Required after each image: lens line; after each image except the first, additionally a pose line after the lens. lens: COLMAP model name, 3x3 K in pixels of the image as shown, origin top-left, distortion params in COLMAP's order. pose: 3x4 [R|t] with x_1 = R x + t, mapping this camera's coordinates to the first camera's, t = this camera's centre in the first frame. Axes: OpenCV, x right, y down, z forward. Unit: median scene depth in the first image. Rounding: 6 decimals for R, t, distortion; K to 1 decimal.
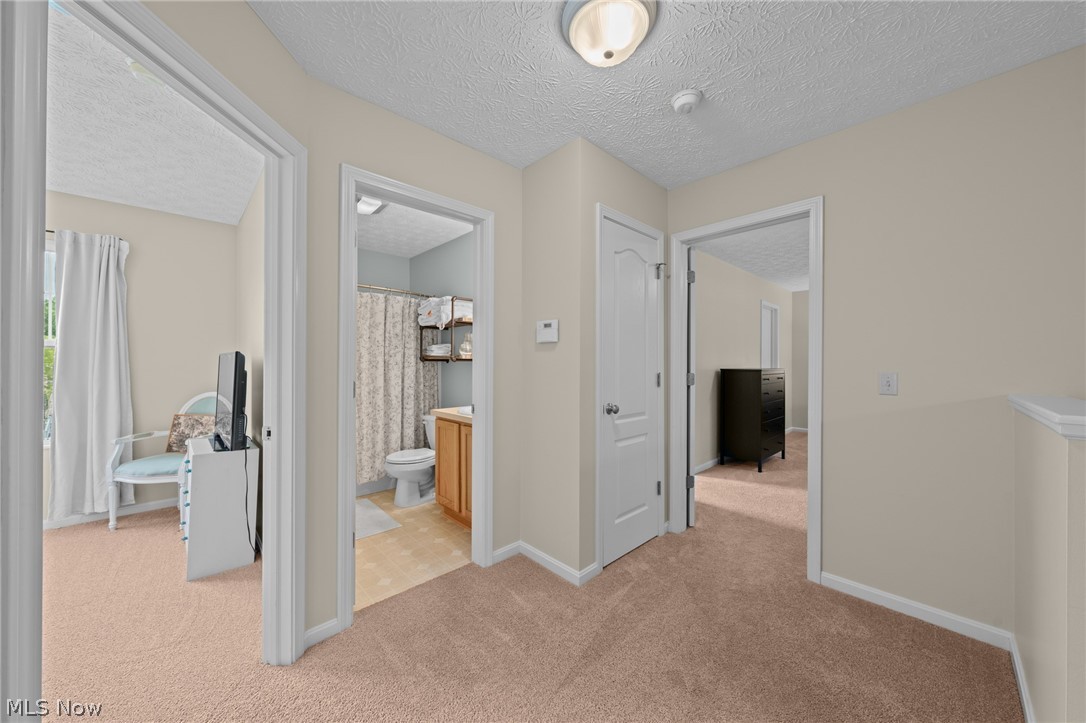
lens RADIAL K [[381.5, 0, 543.0], [0, 381.5, 361.5], [0, 0, 1]] dist [0.001233, -0.000003]
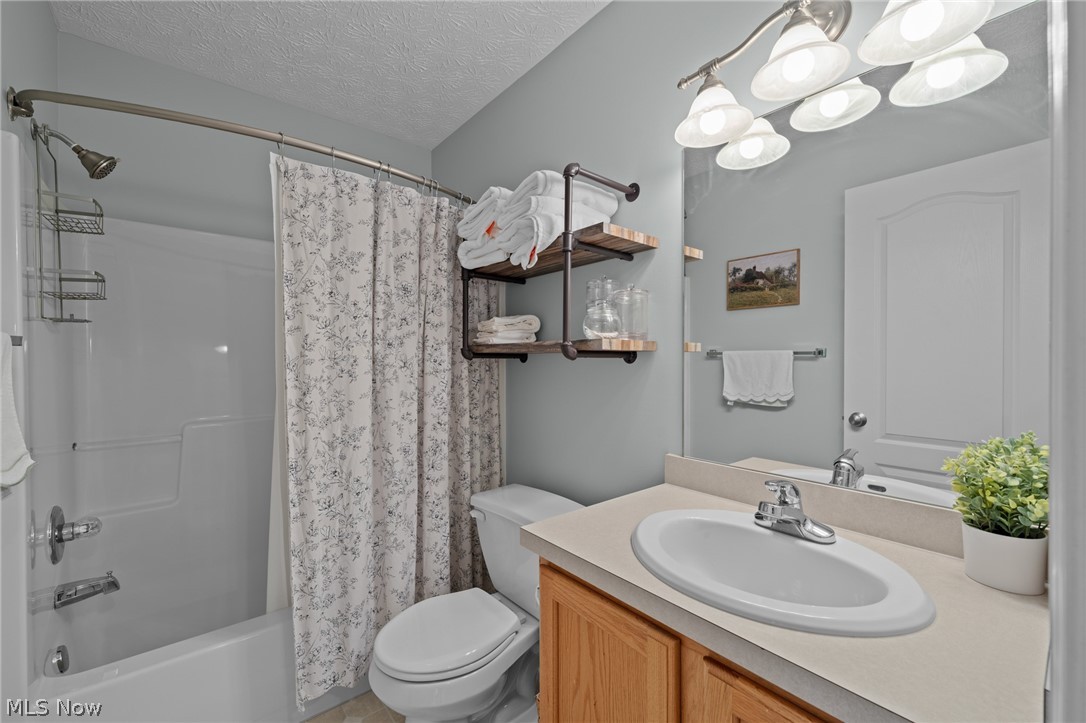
lens RADIAL K [[424.5, 0, 543.0], [0, 424.5, 361.5], [0, 0, 1]] dist [-0.001031, 0.000019]
pose [[0.998218, -0.001103, -0.059658, -0.220336], [0.001394, 0.999987, 0.004840, 0.000830], [0.059652, -0.004914, 0.998207, 0.583523]]
